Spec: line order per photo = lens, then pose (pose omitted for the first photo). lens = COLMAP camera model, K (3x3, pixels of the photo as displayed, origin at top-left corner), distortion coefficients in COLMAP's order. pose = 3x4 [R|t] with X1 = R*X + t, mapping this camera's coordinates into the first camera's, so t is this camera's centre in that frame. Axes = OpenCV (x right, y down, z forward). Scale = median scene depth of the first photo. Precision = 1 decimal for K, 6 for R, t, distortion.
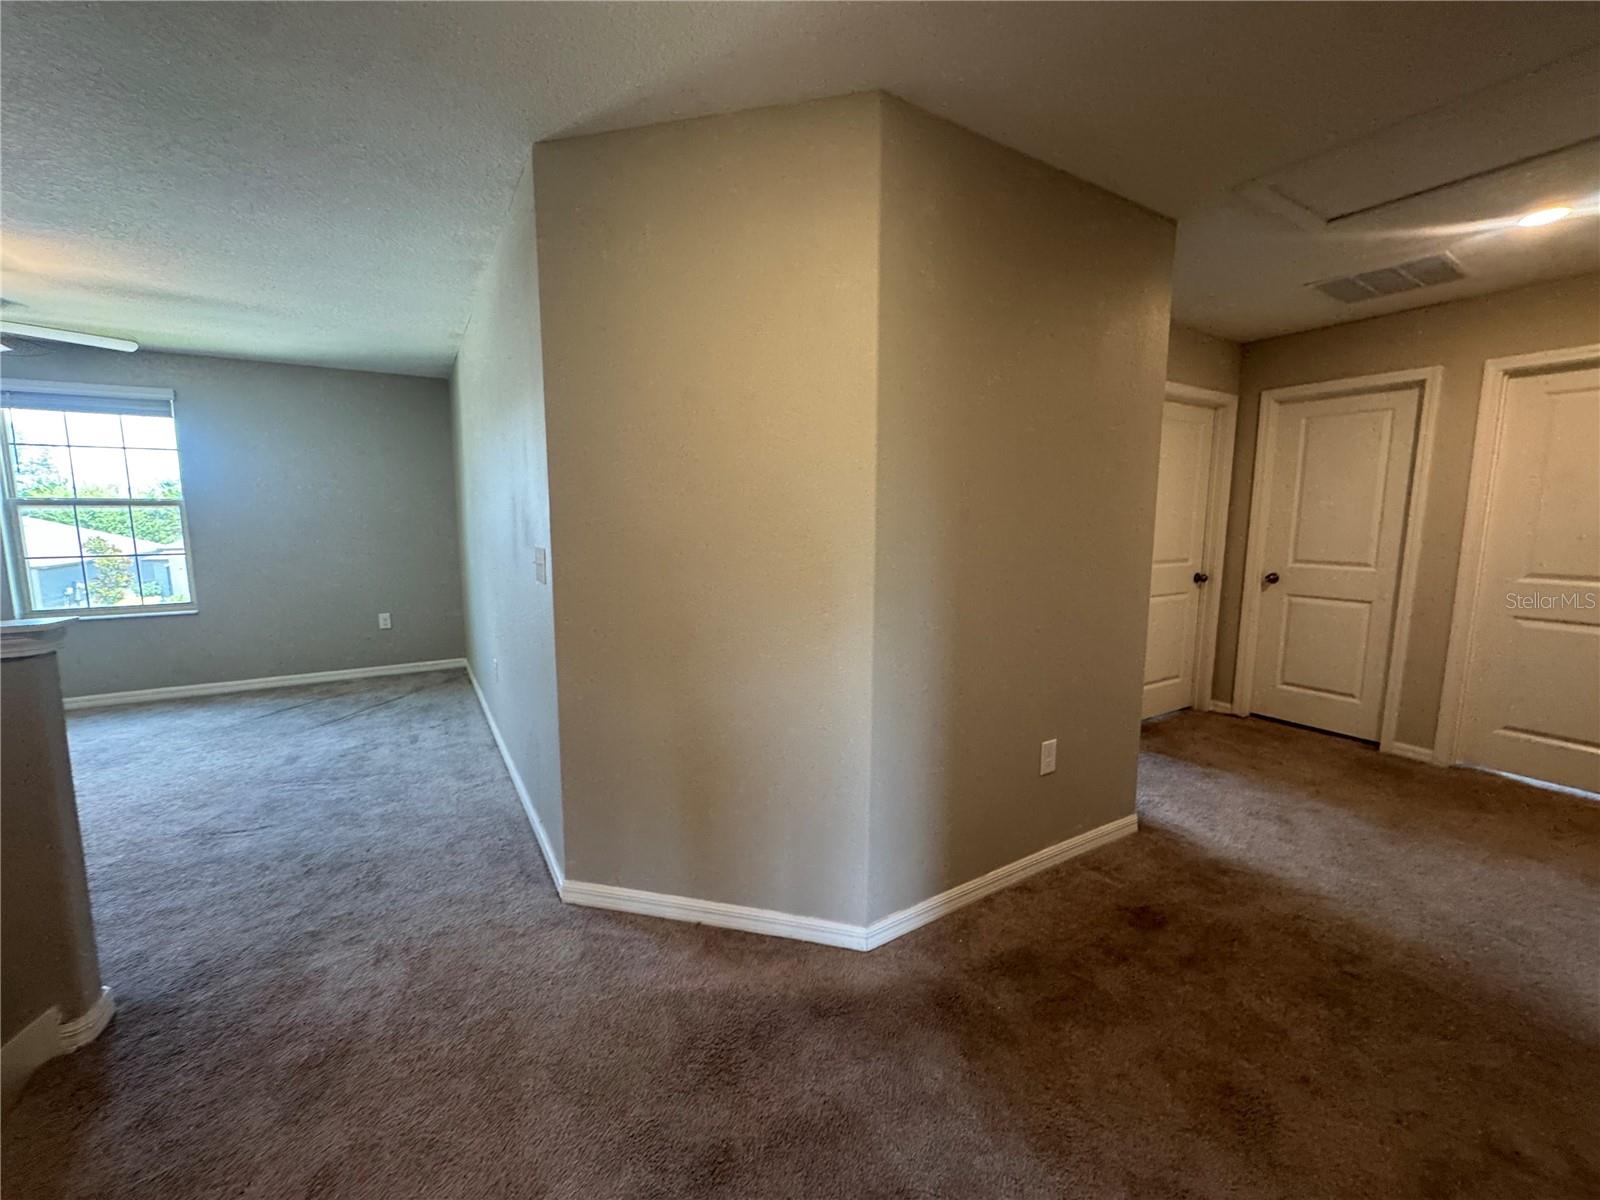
lens RADIAL K [[641.9, 0, 795.6], [0, 641.9, 599.5], [0, 0, 1]] dist [-0.006155, 0.001171]
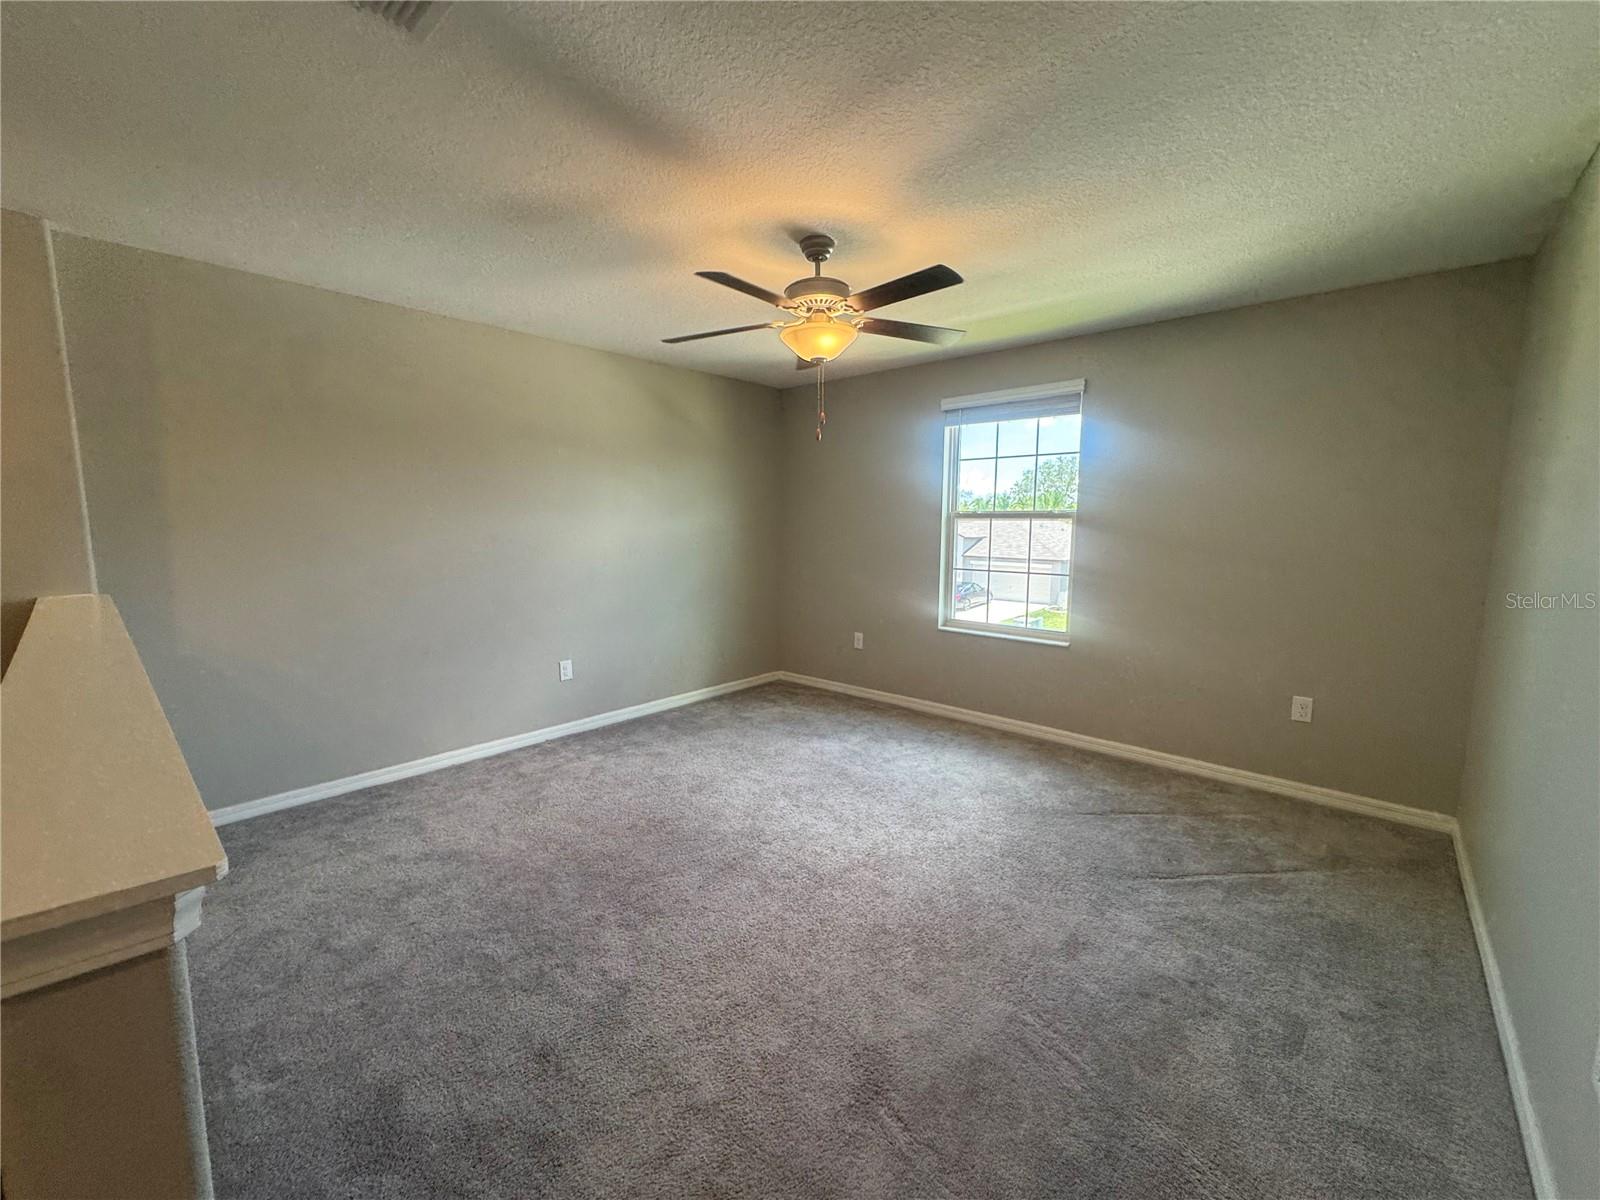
lens RADIAL K [[641.9, 0, 816.8], [0, 641.9, 586.8], [0, 0, 1]] dist [-0.006155, 0.001171]
pose [[0.301019, 0.101761, -0.948173, -0.282593], [-0.132787, 0.989076, 0.063995, -0.073267], [0.944328, 0.106641, 0.311244, 0.474928]]
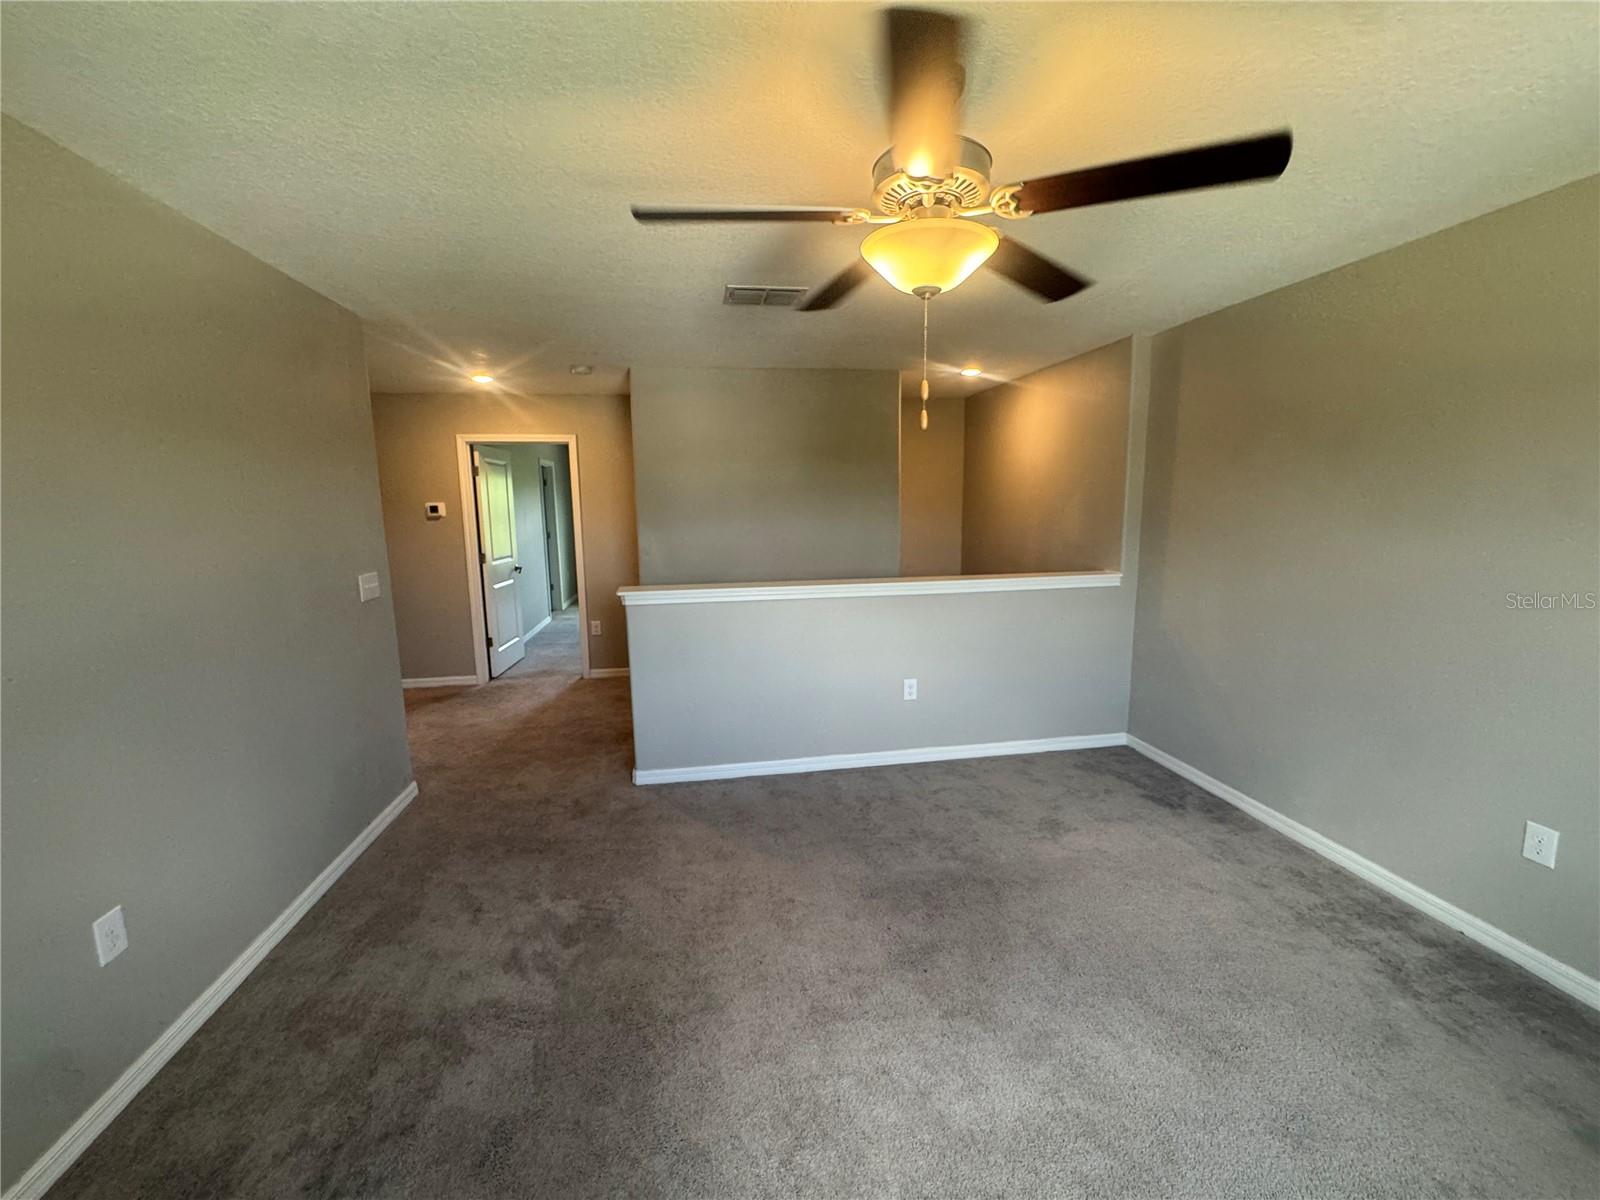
lens RADIAL K [[641.9, 0, 798.4], [0, 641.9, 599.6], [0, 0, 1]] dist [-0.006155, 0.001171]
pose [[-0.928399, -0.049878, 0.368223, -0.954927], [0.057966, 0.959378, 0.276103, -0.184148], [-0.367036, 0.277678, -0.887795, 1.027055]]
